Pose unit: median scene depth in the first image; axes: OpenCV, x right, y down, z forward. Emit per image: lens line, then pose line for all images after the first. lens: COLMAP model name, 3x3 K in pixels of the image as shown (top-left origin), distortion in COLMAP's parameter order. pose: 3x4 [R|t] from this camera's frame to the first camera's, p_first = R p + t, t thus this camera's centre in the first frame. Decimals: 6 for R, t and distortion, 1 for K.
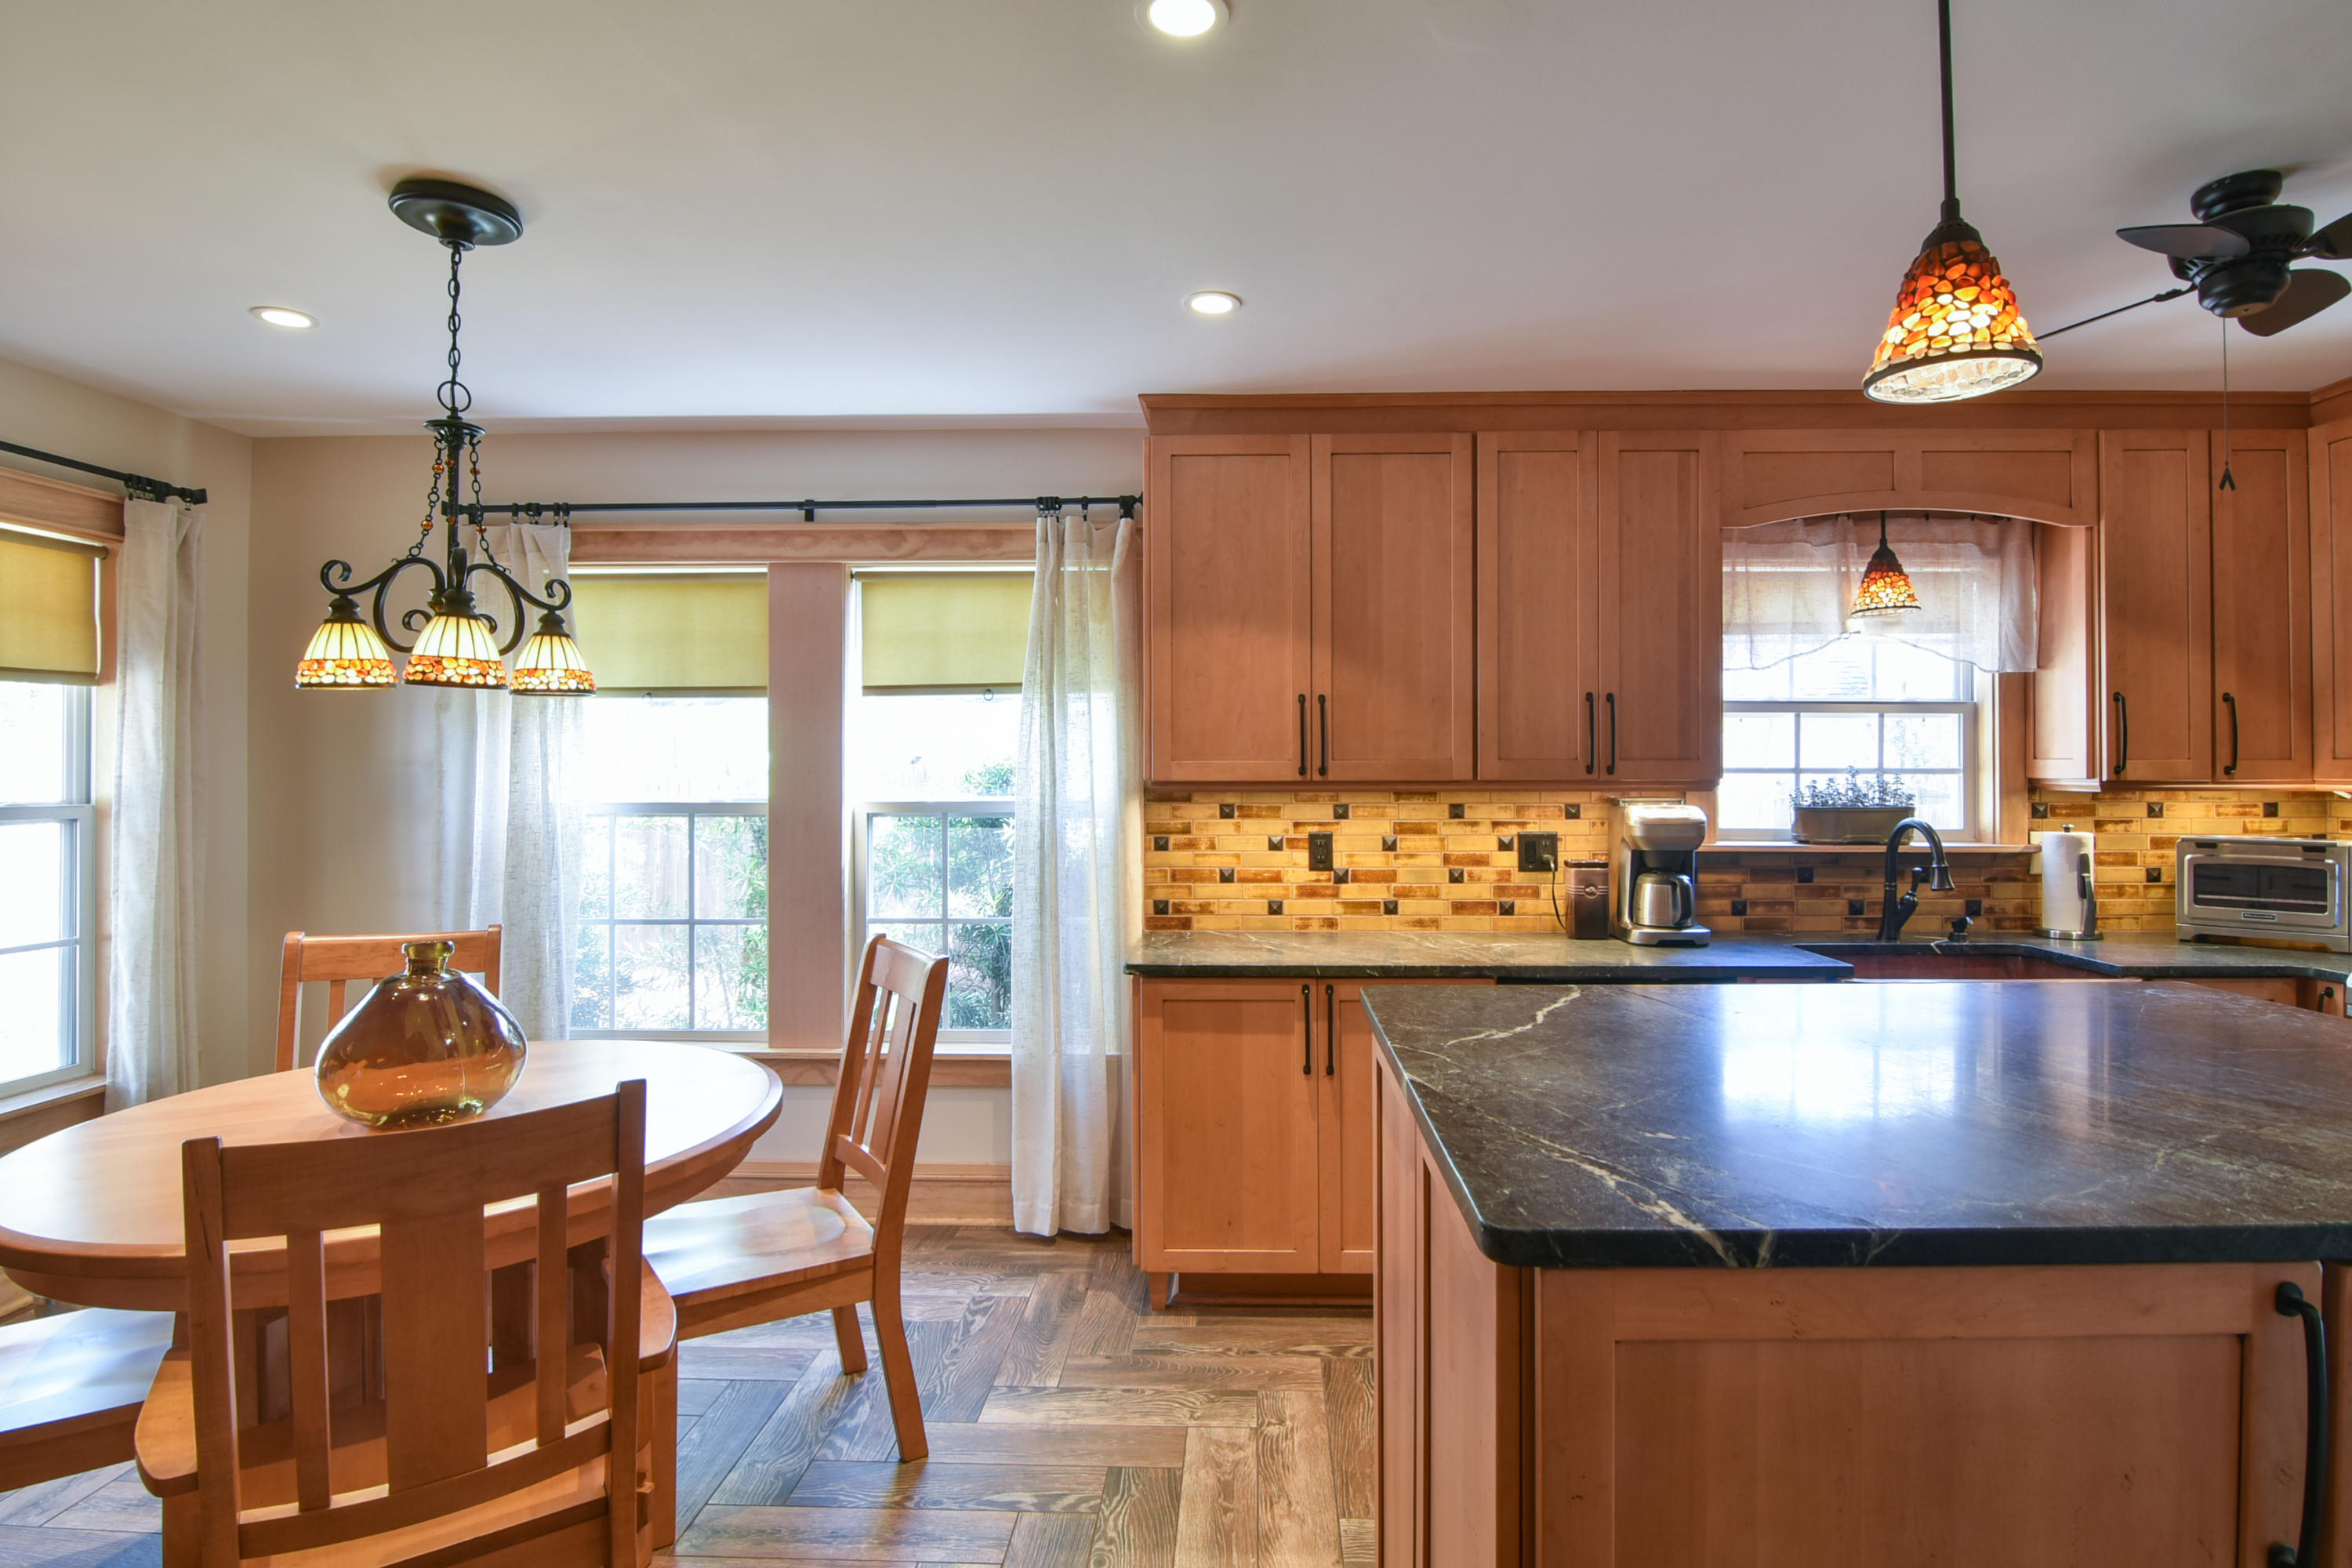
lens RADIAL K [[1250.6, 0, 1182.1], [0, 1250.6, 768.3], [0, 0, 1]] dist [-0.003992, -0.000777]
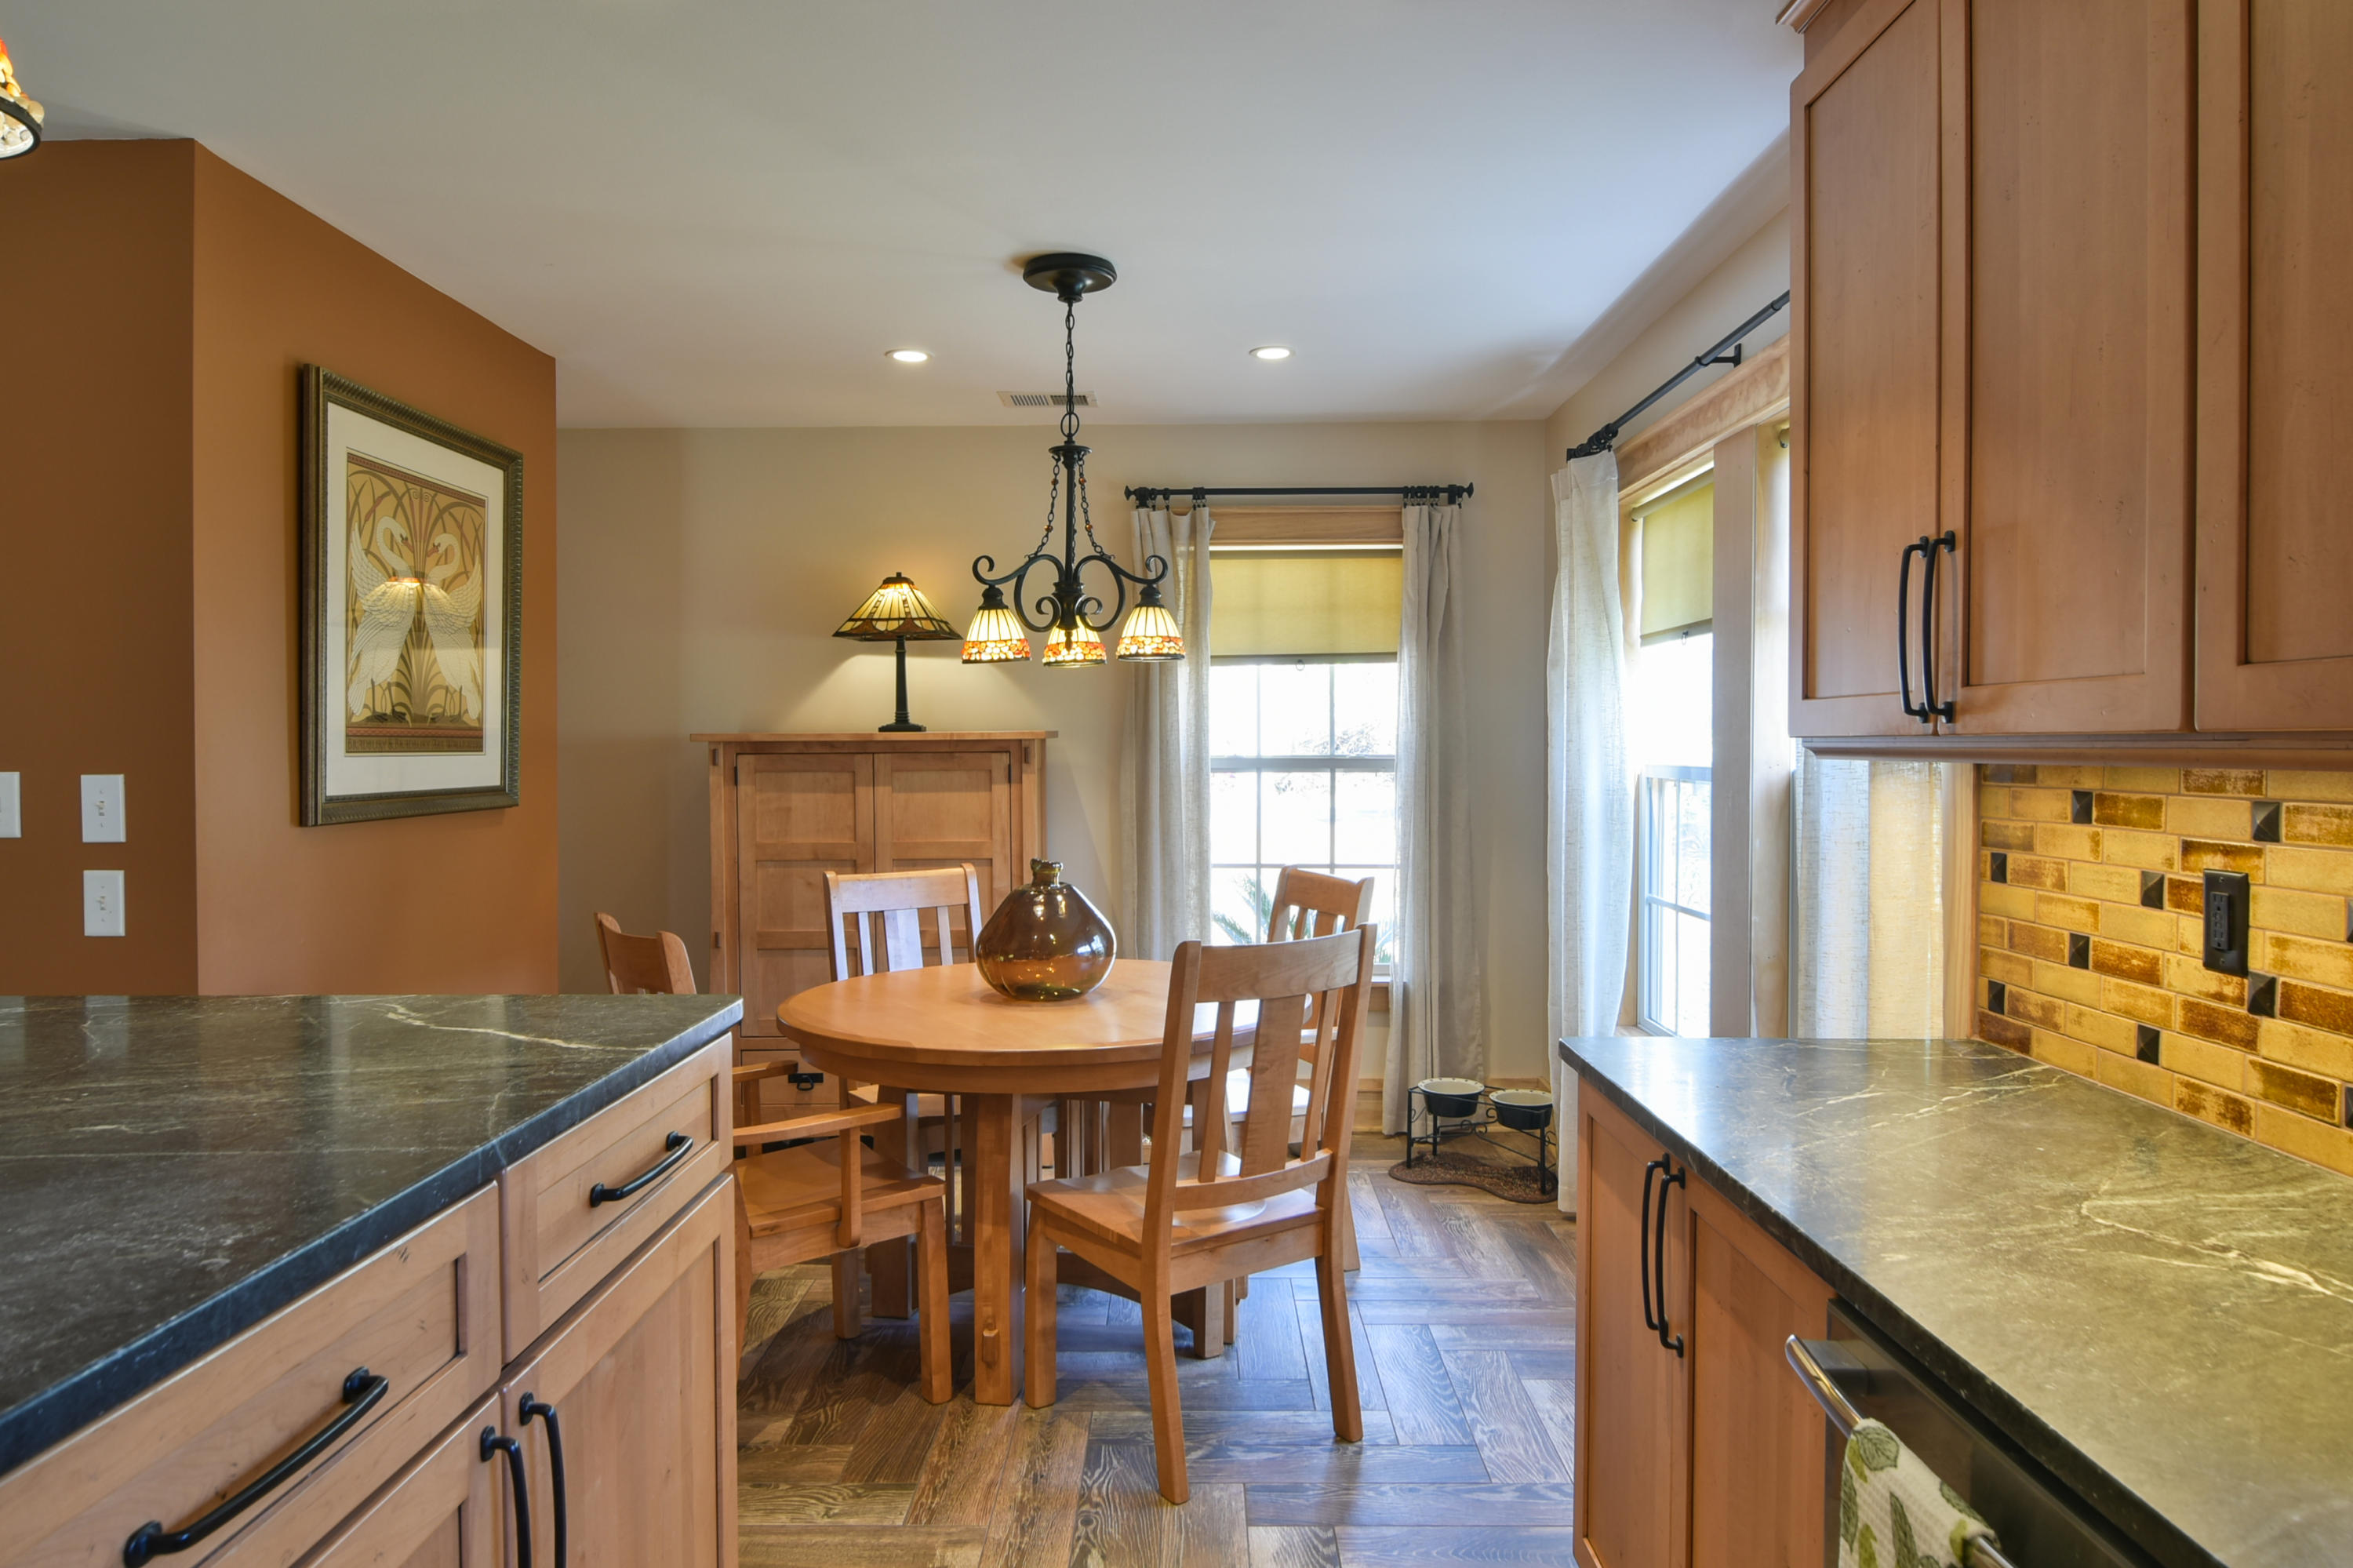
lens RADIAL K [[1454.2, 0, 1177.8], [0, 1454.2, 773.8], [0, 0, 1]] dist [0.002244, -0.000426]
pose [[0.050366, 0.021924, -0.998490, 0.538361], [-0.010760, 0.999713, 0.021409, 0.015081], [0.998673, 0.009665, 0.050588, 0.654729]]
